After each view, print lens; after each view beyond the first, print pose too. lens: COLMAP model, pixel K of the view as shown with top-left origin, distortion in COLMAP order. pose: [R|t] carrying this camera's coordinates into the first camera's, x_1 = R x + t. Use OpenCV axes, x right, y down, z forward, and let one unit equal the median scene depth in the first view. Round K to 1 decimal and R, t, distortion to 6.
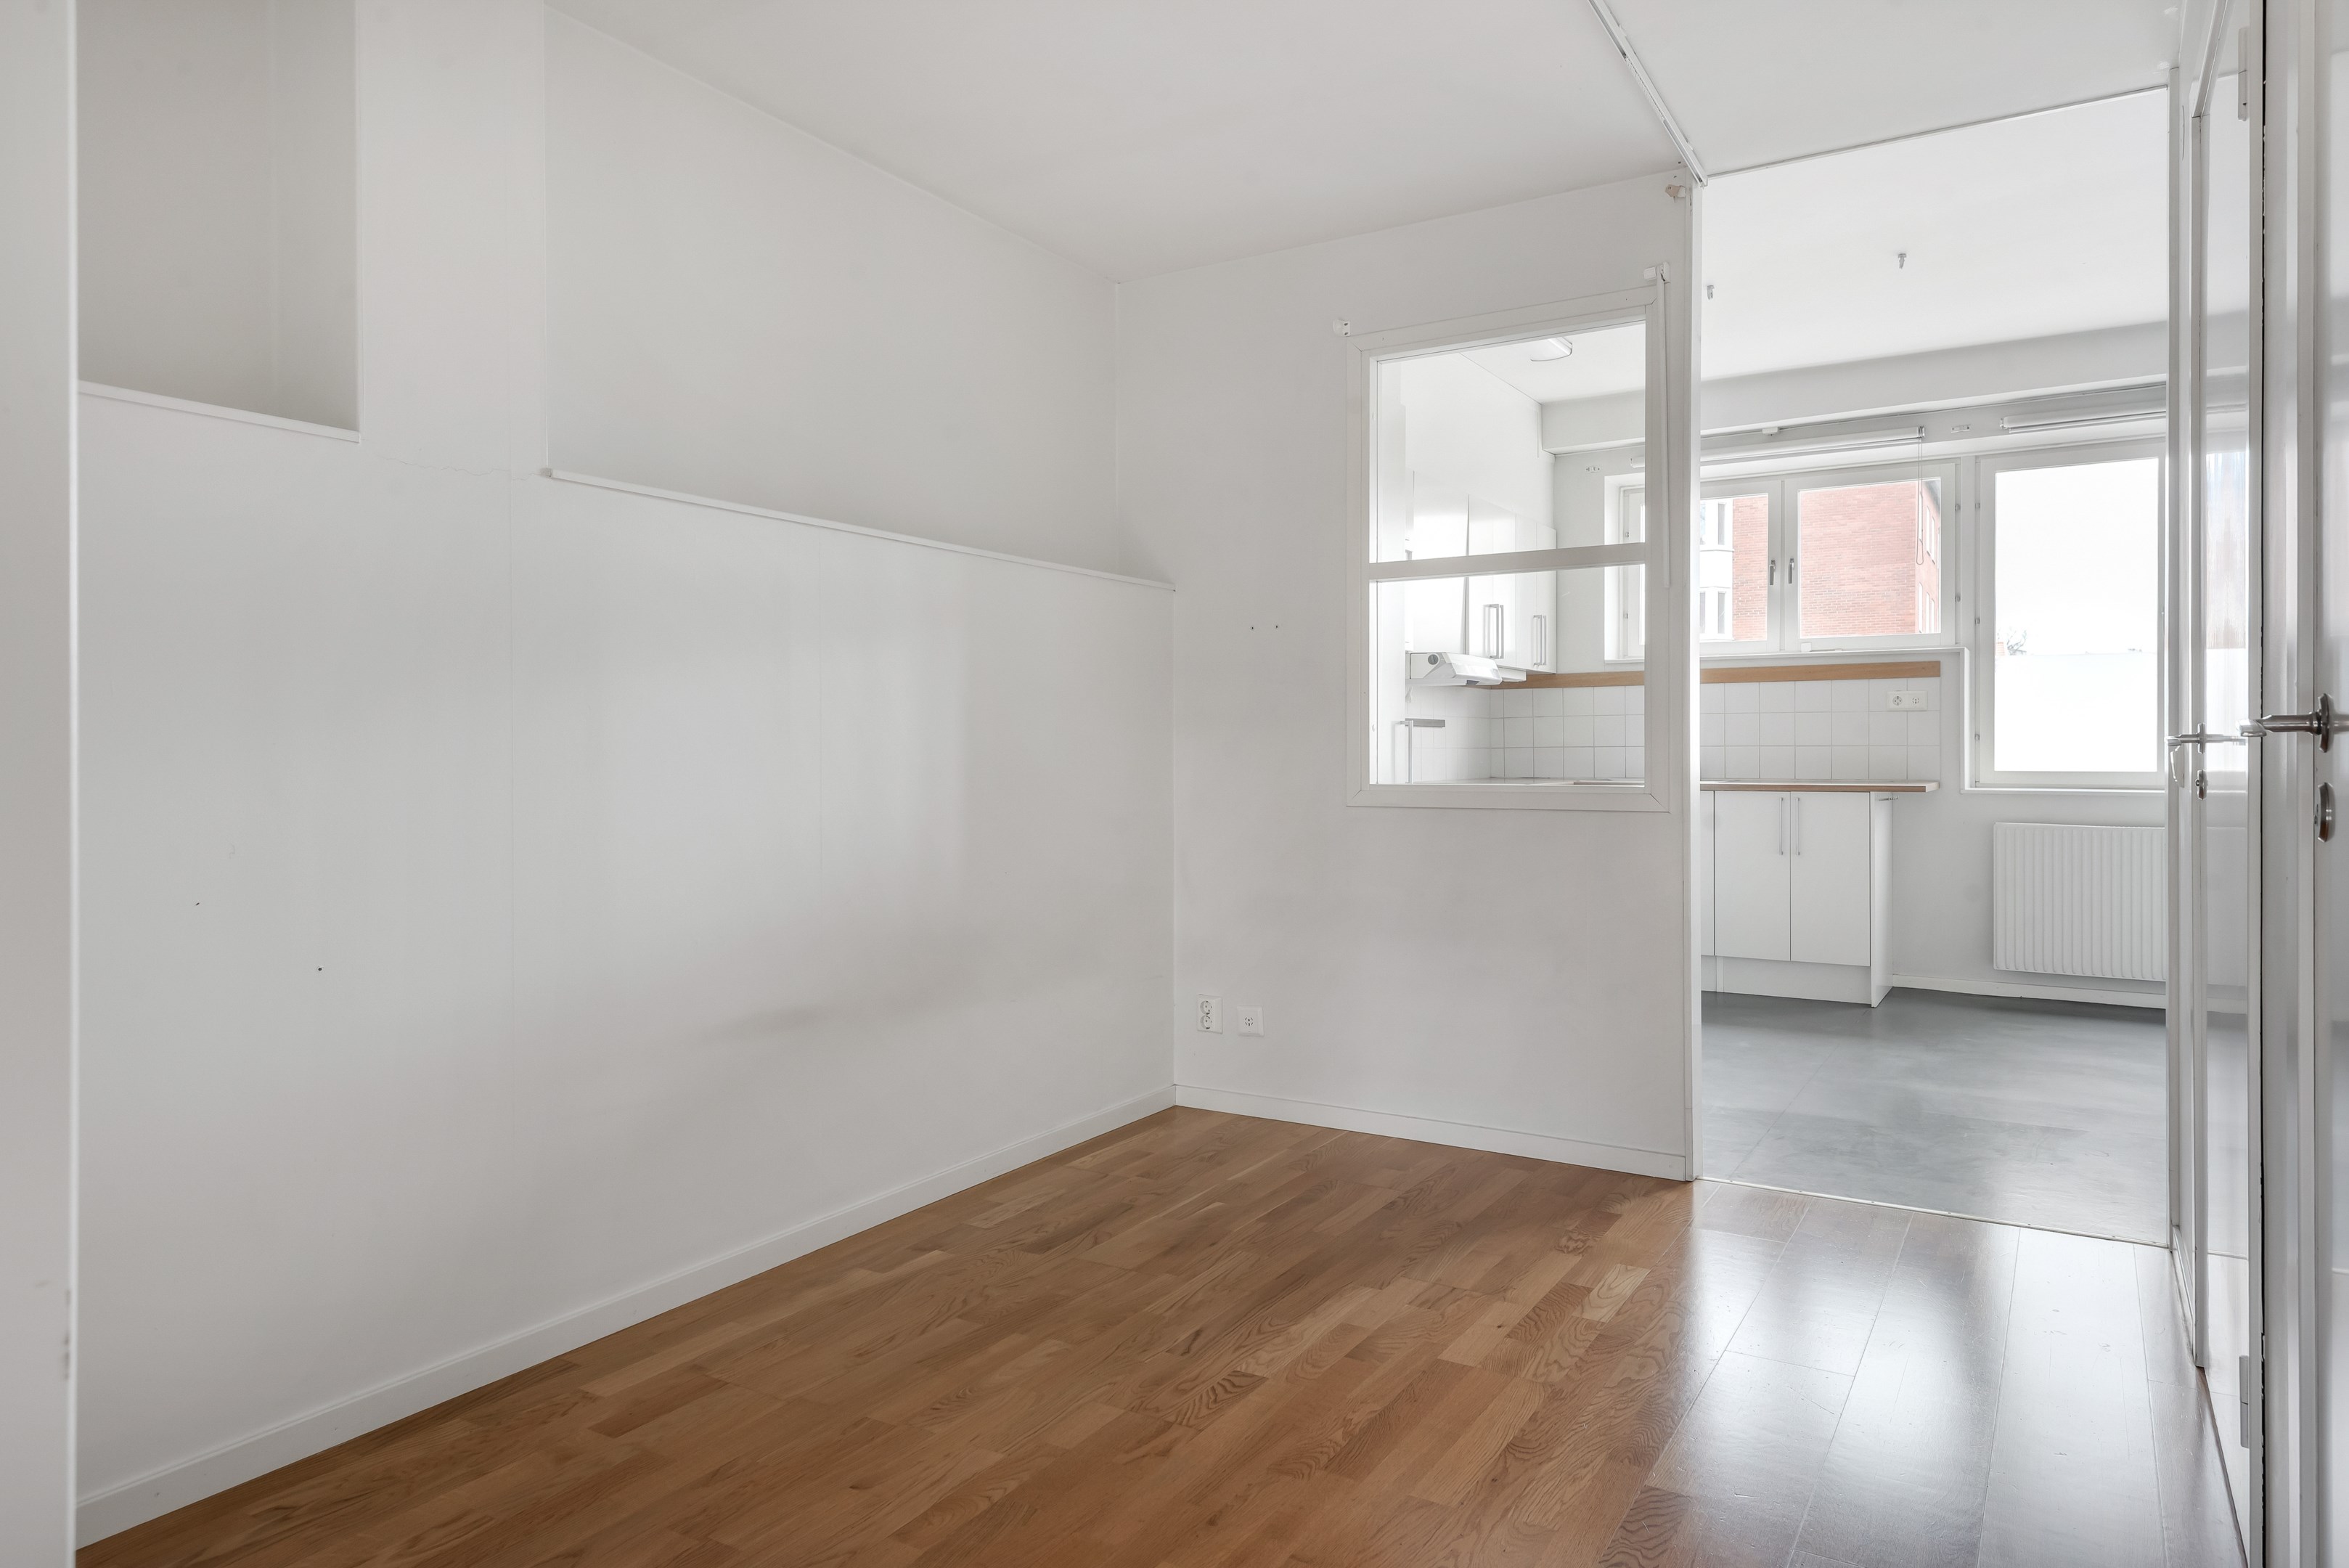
lens RADIAL K [[1466.7, 0, 1178.8], [0, 1466.7, 751.9], [0, 0, 1]] dist [0.020509, -0.000737]
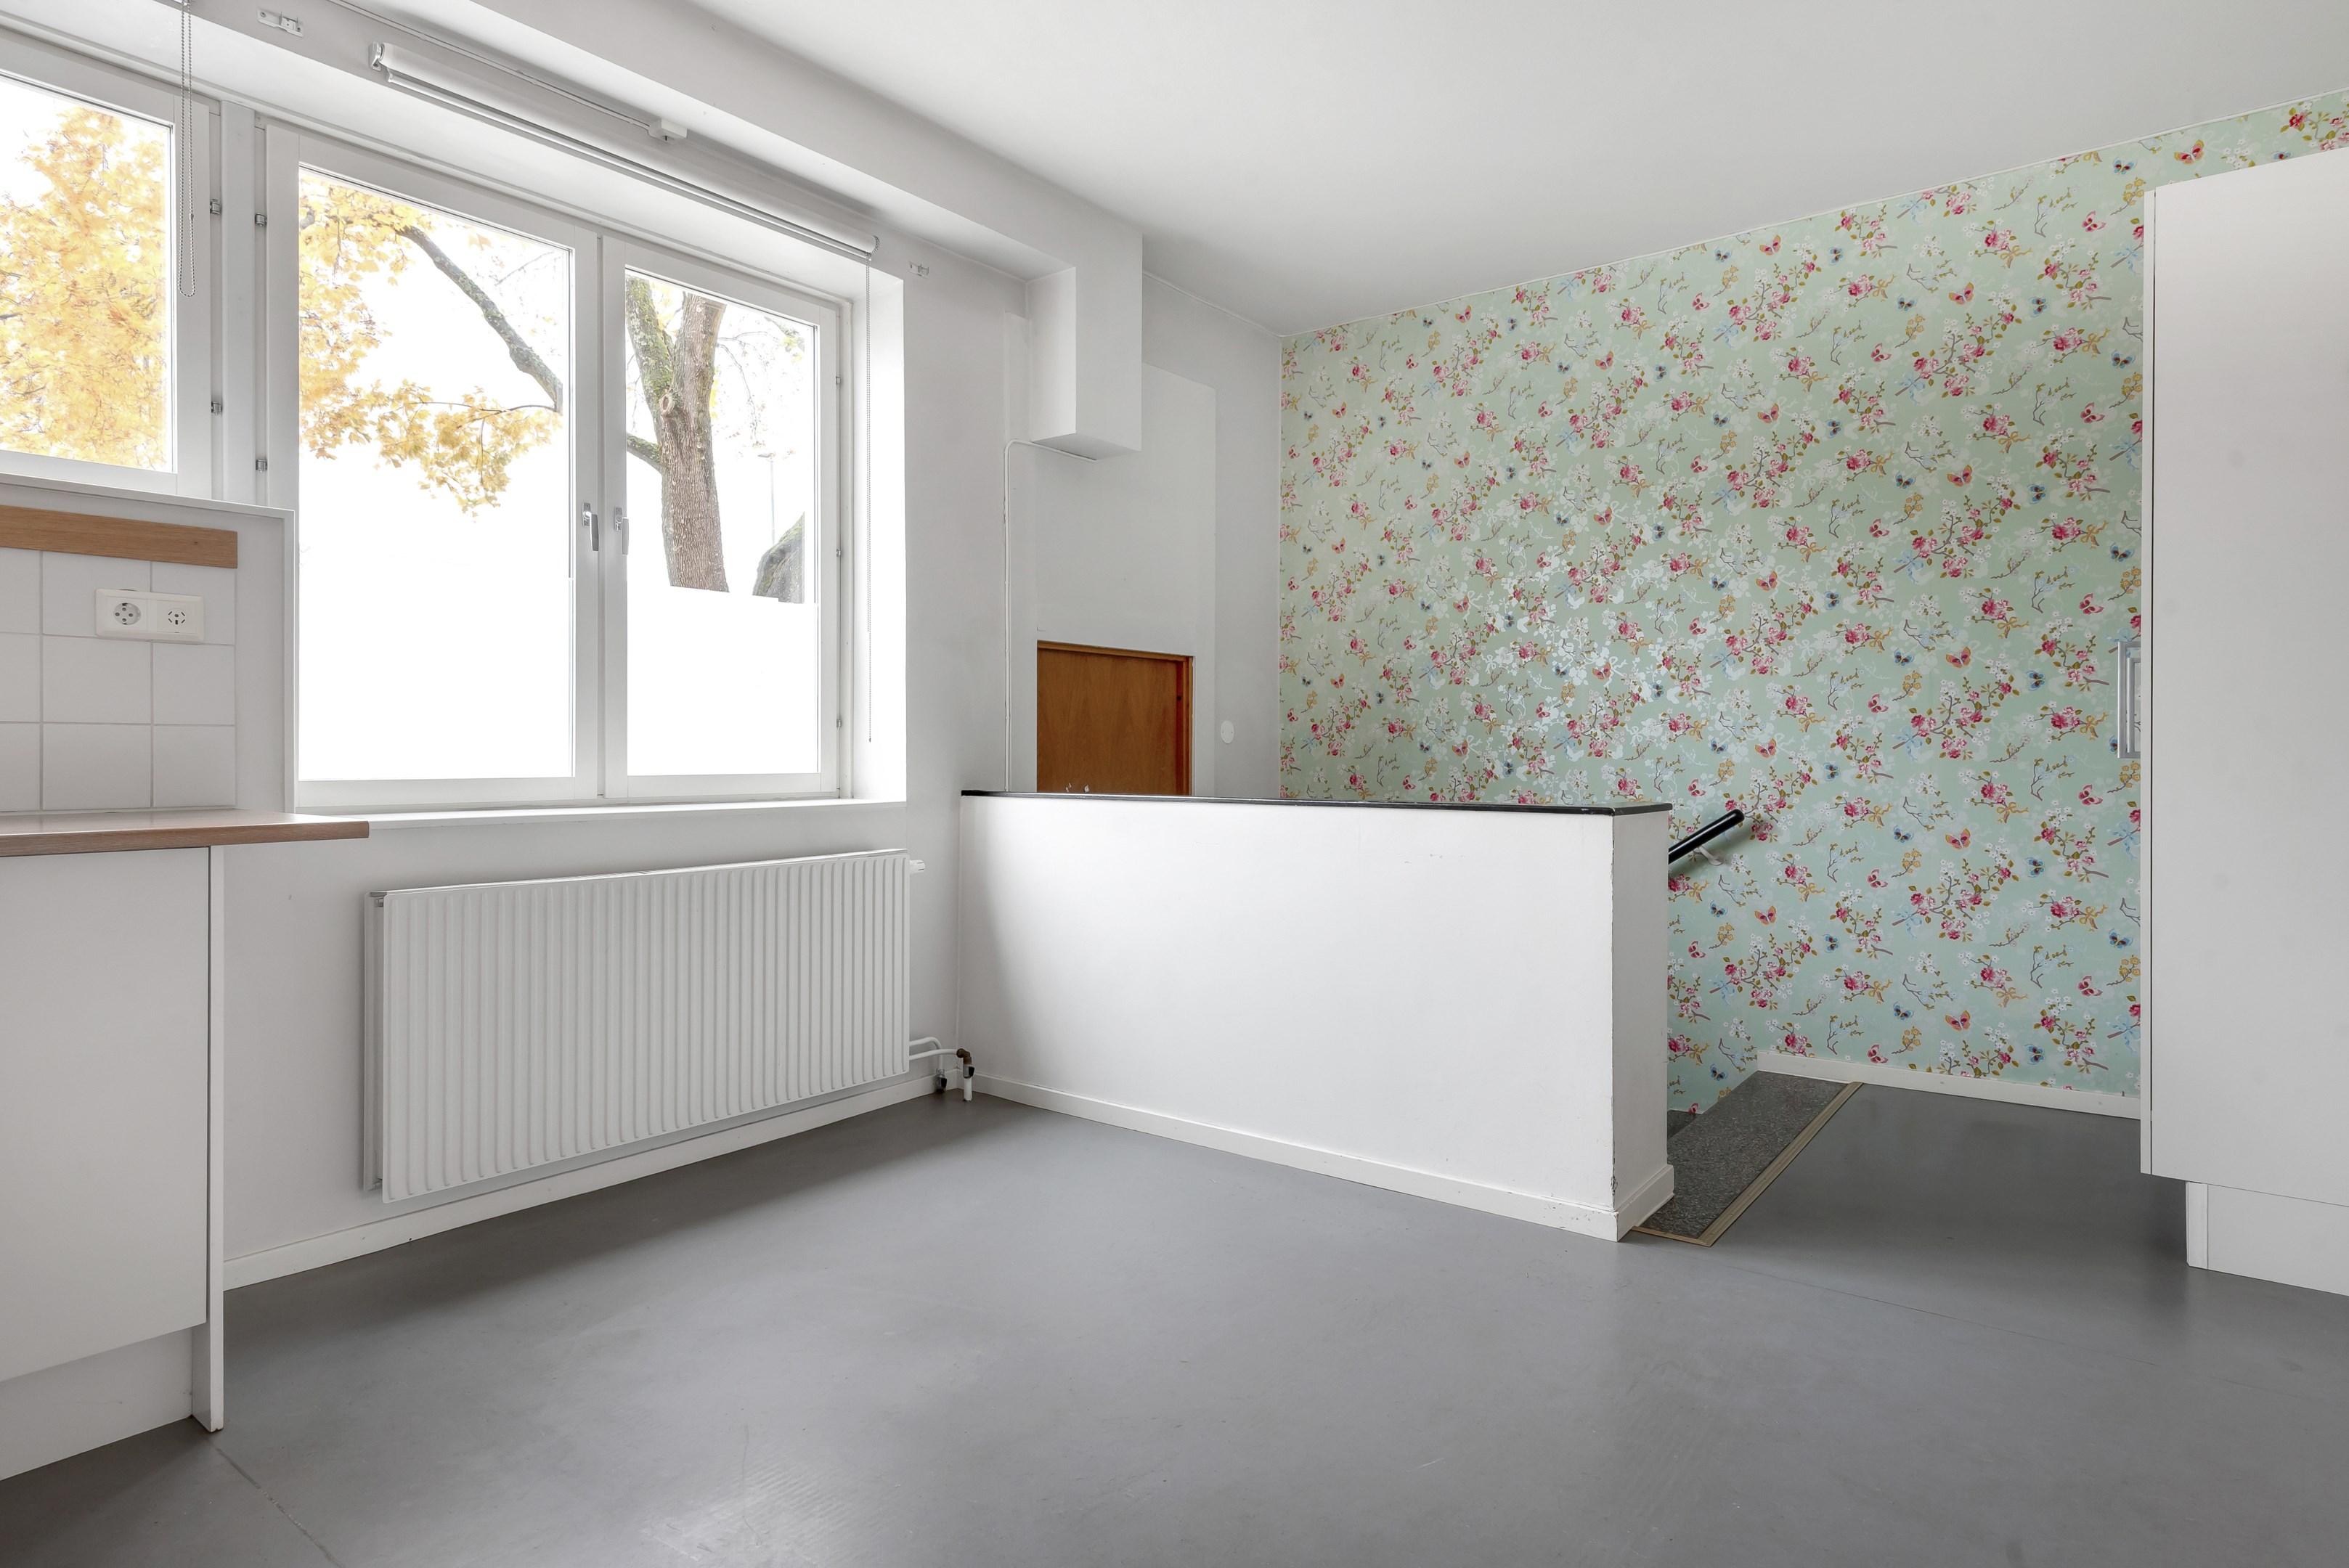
lens RADIAL K [[1301.7, 0, 1176.0], [0, 1301.7, 756.8], [0, 0, 1]] dist [0.045717, -0.029961]
pose [[0.106585, -0.000763, 0.994303, 0.153105], [-0.000512, 1.000000, 0.000822, 0.004432], [-0.994303, -0.000596, 0.106584, 0.671629]]
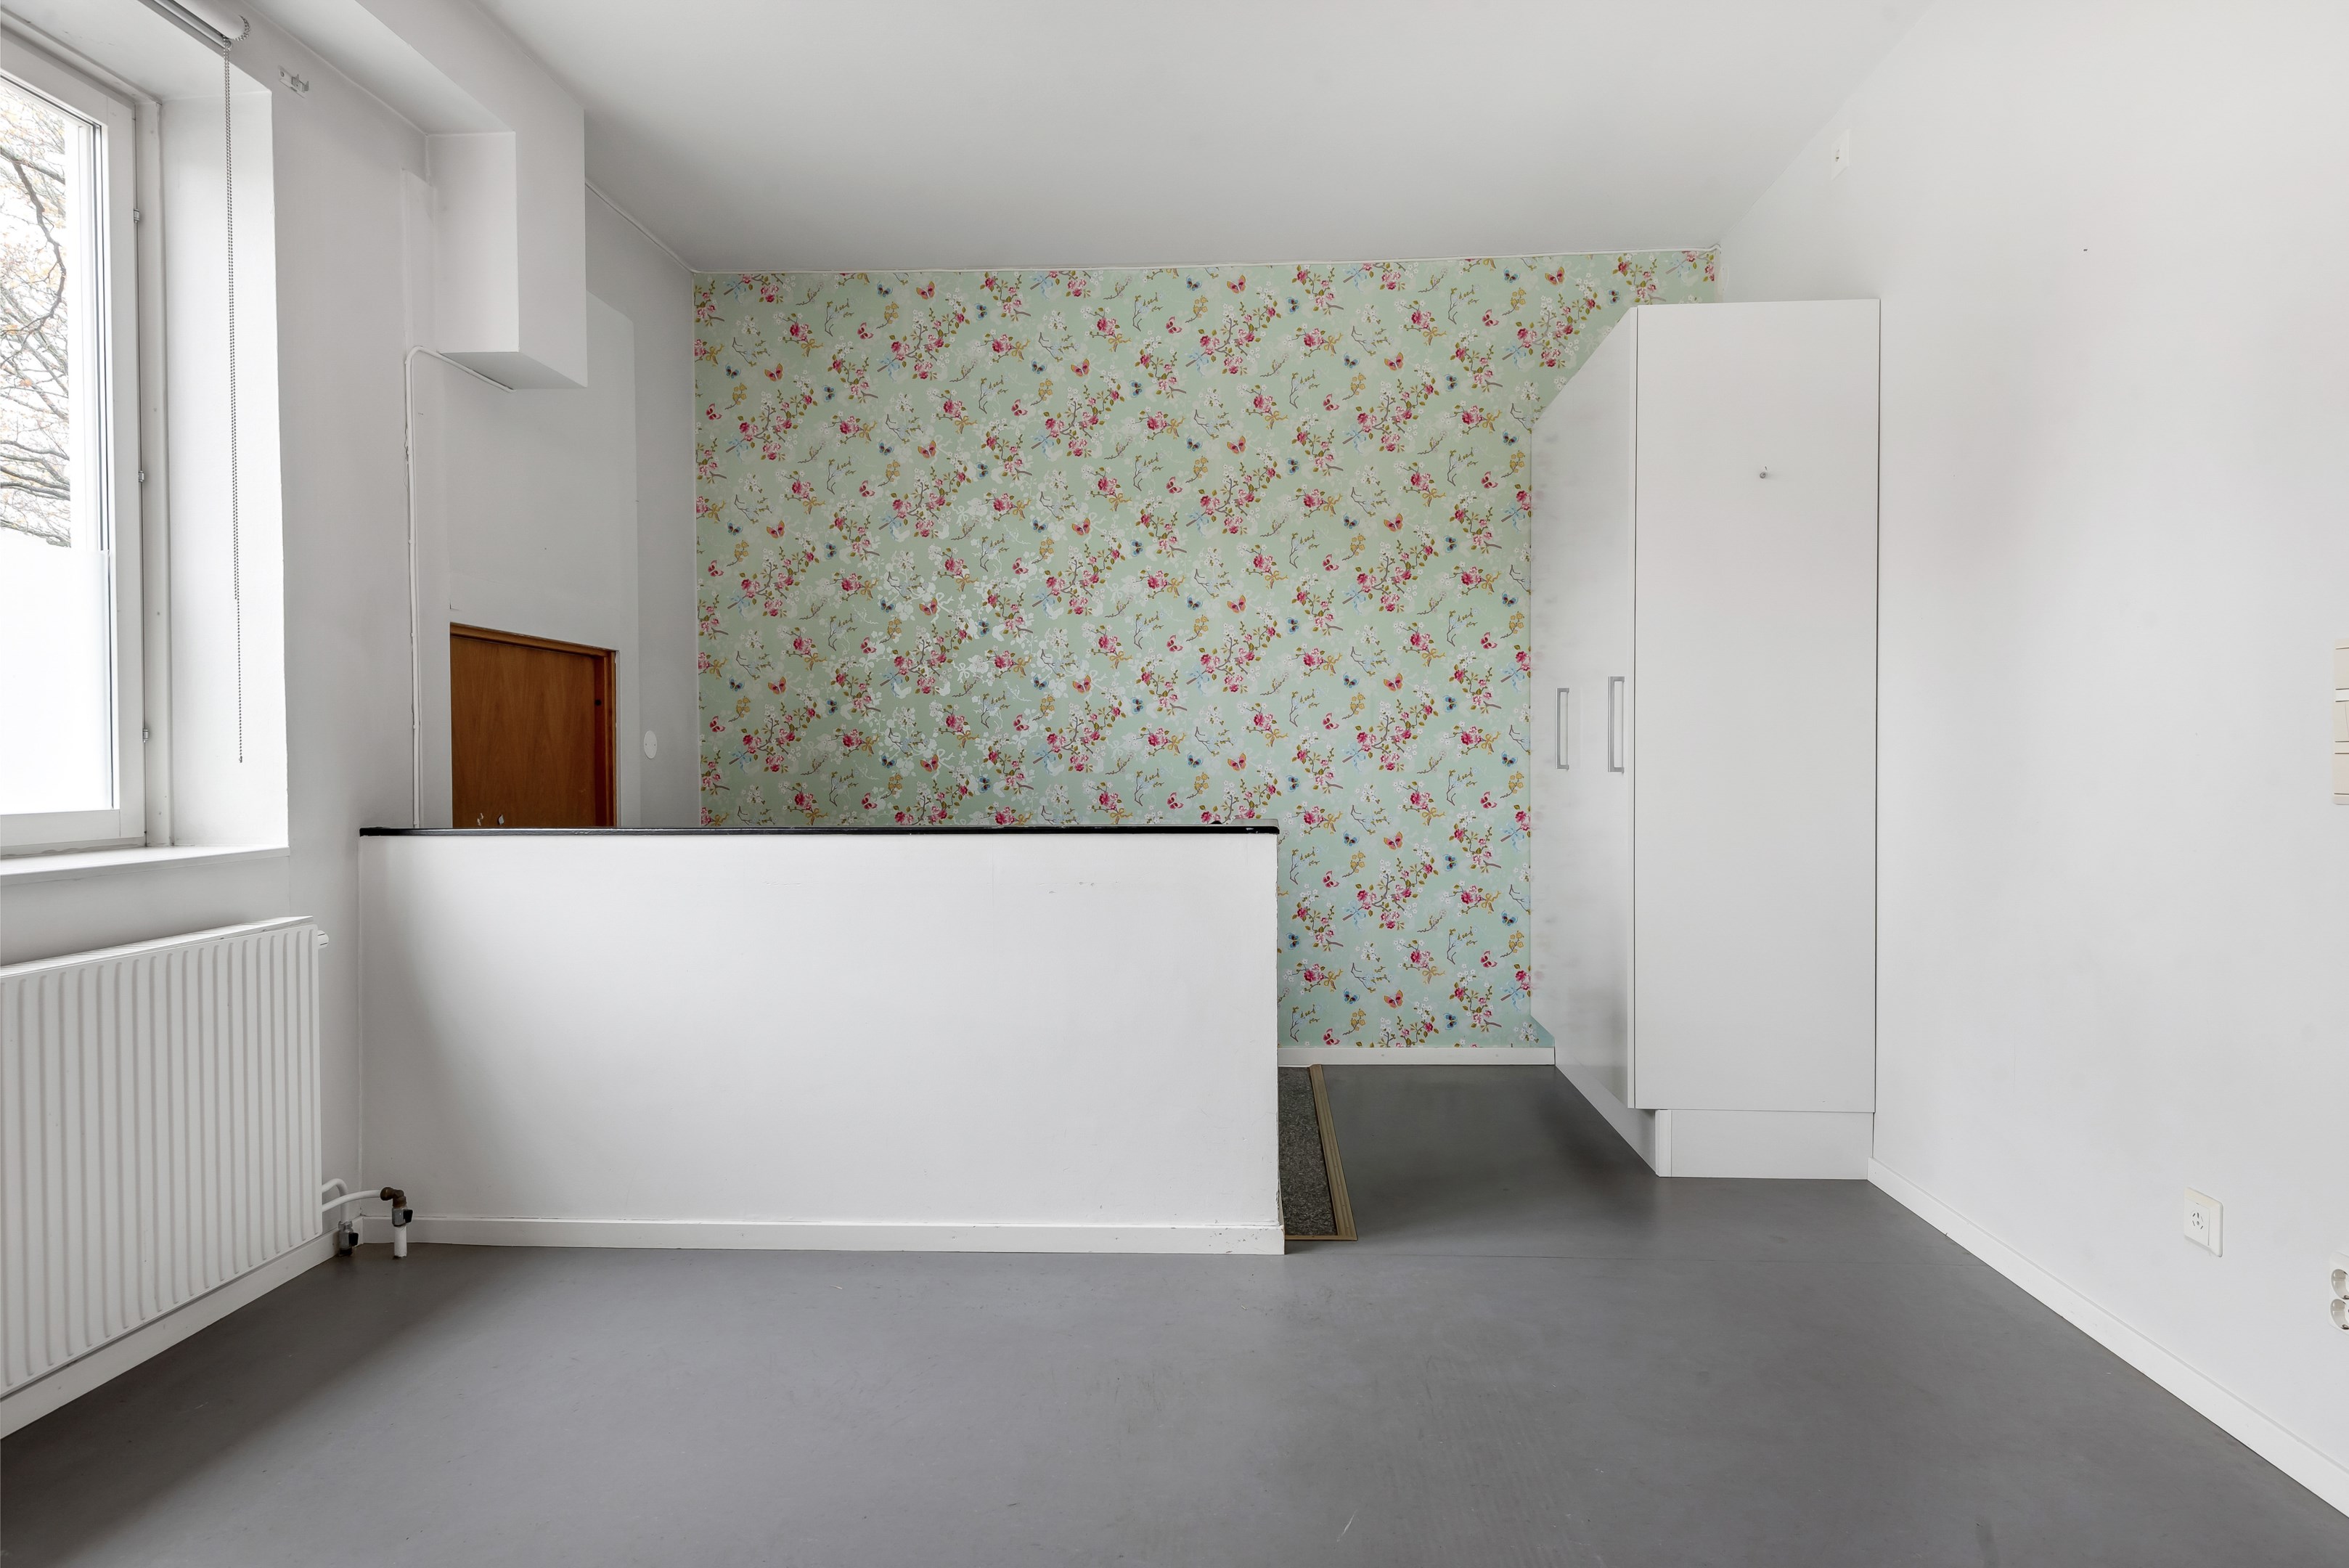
lens RADIAL K [[1369.8, 0, 1174.5], [0, 1369.8, 784.0], [0, 0, 1]] dist [0.049117, -0.037511]
pose [[-0.474058, -0.012485, 0.880405, 0.211030], [0.006263, 0.999826, 0.017551, -0.000500], [-0.880471, 0.013834, -0.473898, 0.814688]]
